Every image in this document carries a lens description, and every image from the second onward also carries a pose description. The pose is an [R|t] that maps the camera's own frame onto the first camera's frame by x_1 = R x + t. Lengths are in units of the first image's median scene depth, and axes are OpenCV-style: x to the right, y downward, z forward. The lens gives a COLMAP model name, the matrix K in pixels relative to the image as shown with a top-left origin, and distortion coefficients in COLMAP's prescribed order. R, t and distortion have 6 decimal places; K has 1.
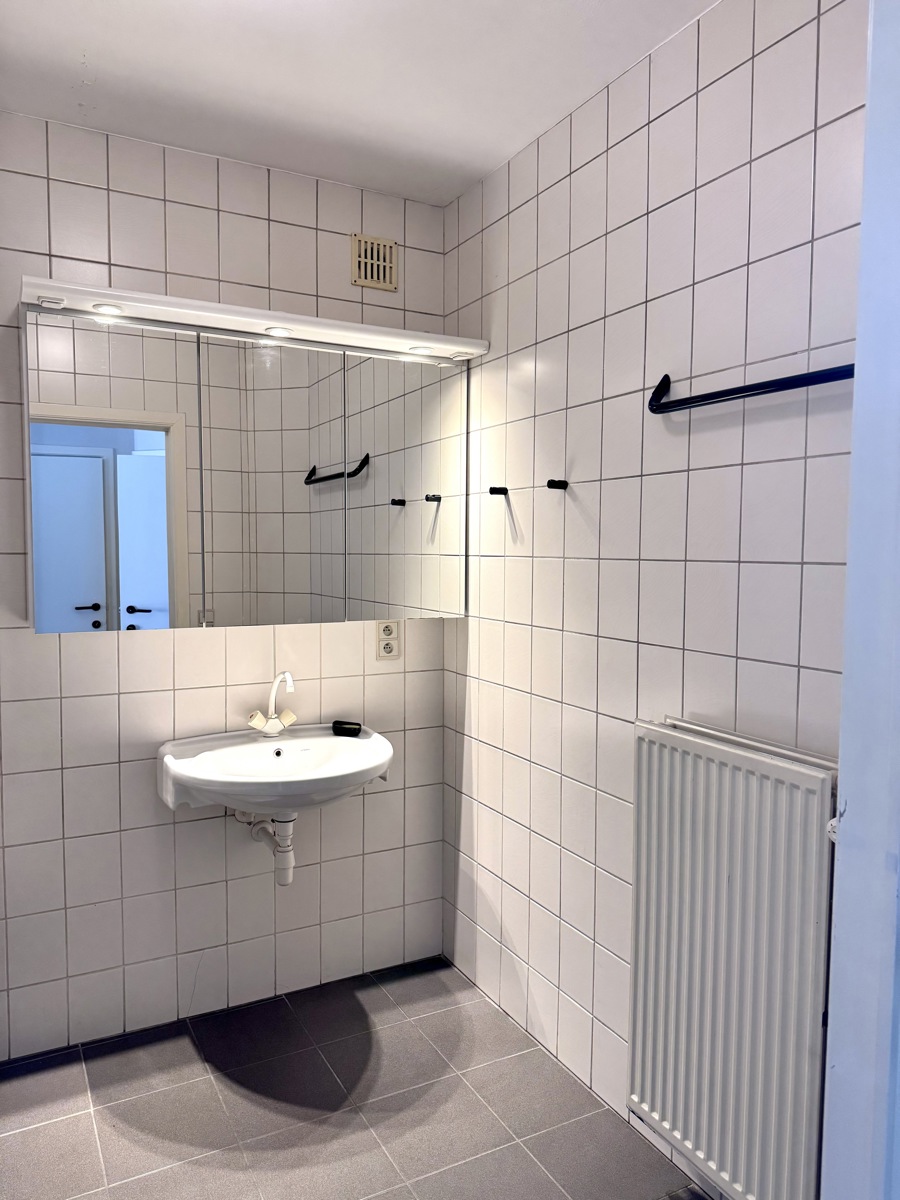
lens RADIAL K [[847.7, 0, 450.0], [0, 847.7, 600.0], [0, 0, 1]] dist [0.066035, -0.095509]
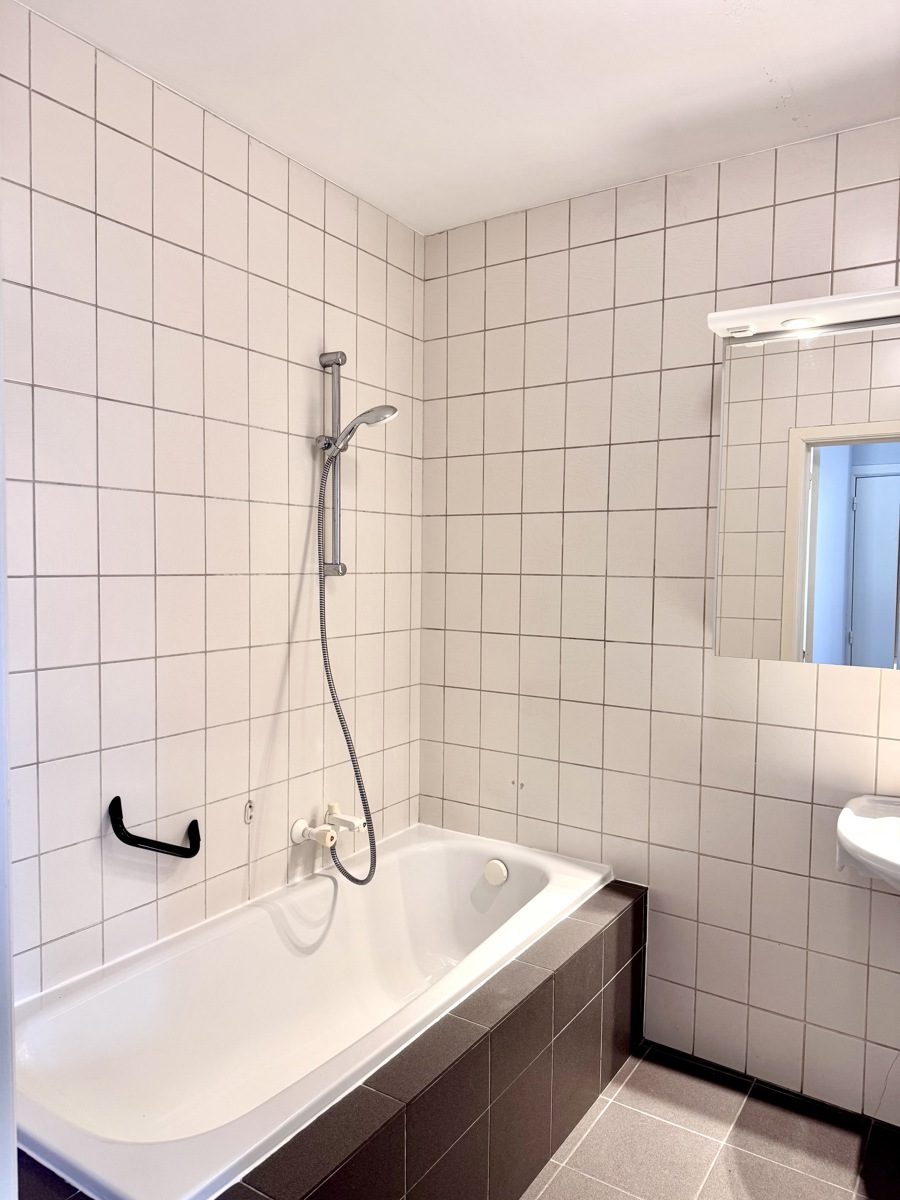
lens RADIAL K [[858.6, 0, 449.0], [0, 858.6, 612.2], [0, 0, 1]] dist [0.006731, 0.004870]
pose [[0.475750, 0.053563, -0.877948, 0.249010], [-0.072819, 0.997116, 0.021374, -0.010383], [0.876561, 0.053763, 0.478278, 0.199047]]
